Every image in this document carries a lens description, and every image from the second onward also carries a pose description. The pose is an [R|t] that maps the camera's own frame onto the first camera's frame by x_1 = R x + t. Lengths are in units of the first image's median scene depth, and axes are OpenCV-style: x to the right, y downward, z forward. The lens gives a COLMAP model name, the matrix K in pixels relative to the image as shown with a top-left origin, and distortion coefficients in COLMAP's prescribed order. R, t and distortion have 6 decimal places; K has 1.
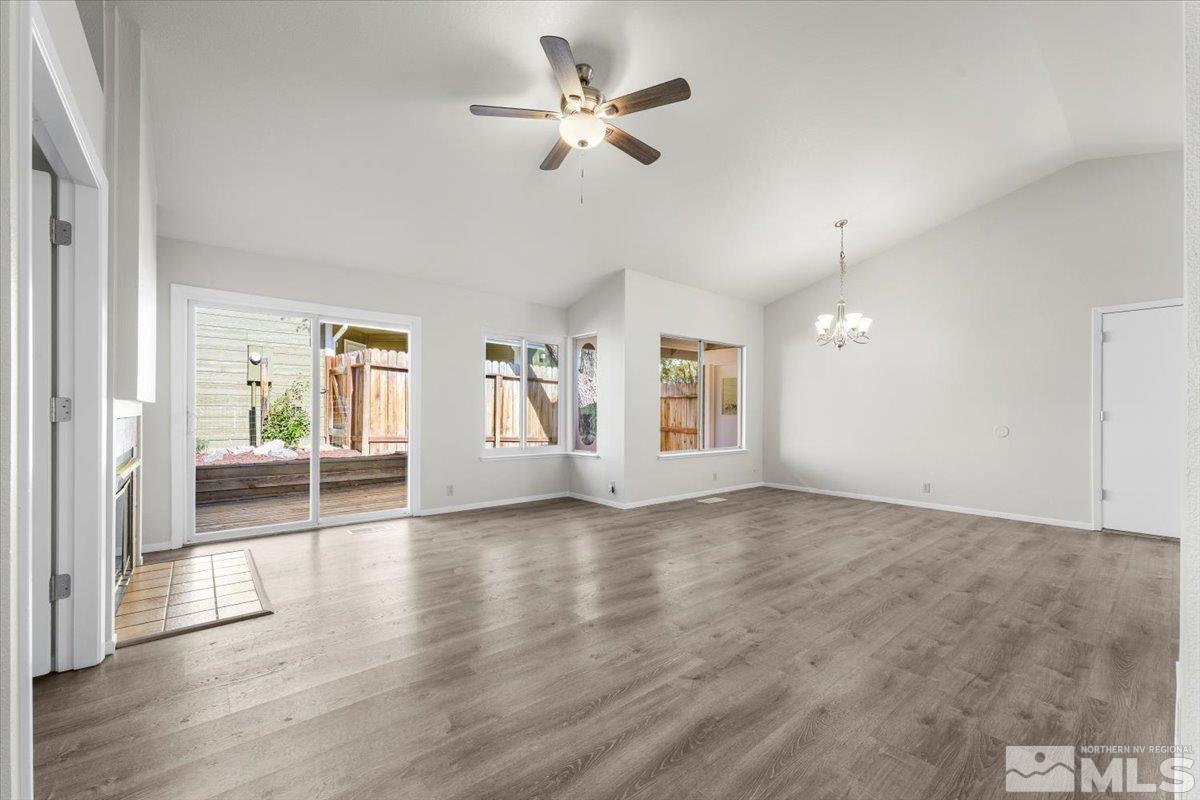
lens RADIAL K [[484.3, 0, 610.4], [0, 484.3, 410.1], [0, 0, 1]] dist [0.014127, 0.000109]
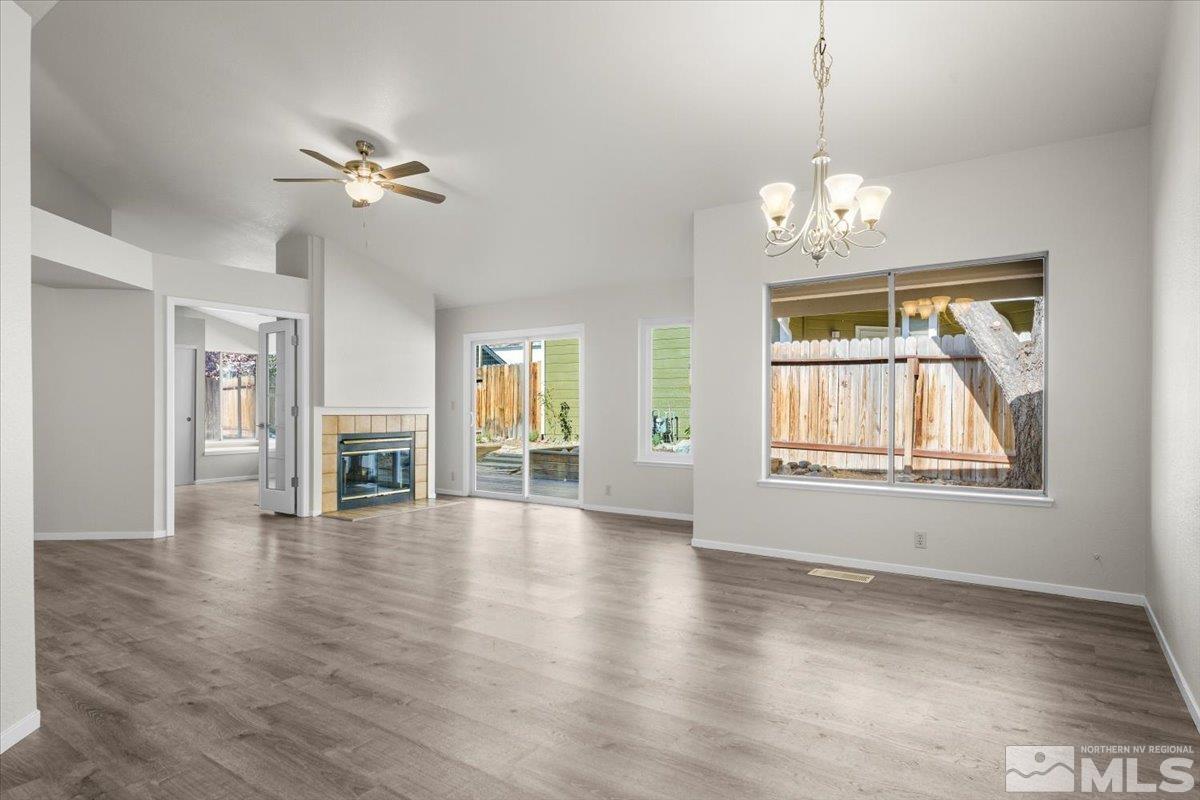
lens RADIAL K [[656.3, 0, 604.8], [0, 656.3, 421.3], [0, 0, 1]] dist [0.002505, 0.000100]
pose [[0.239675, 0.008876, -0.970813, 1.366616], [0.004134, 0.999940, 0.010163, 0.012978], [0.970844, -0.006449, 0.239624, 0.931488]]
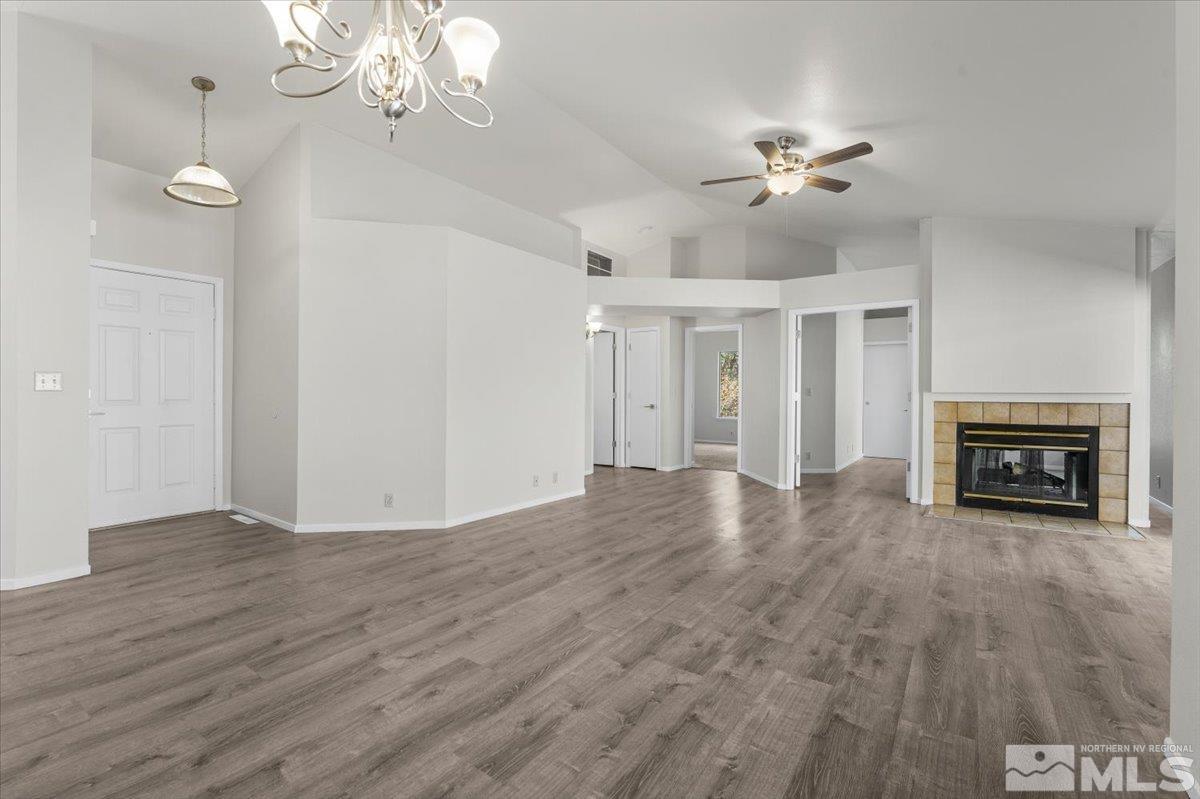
lens RADIAL K [[521.8, 0, 597.8], [0, 521.8, 392.7], [0, 0, 1]] dist [0.000039, -0.000012]
pose [[-0.972675, -0.014102, -0.231742, 0.592722], [-0.012863, 0.999894, -0.006853, 0.009253], [0.231814, -0.003685, -0.972753, 1.754241]]
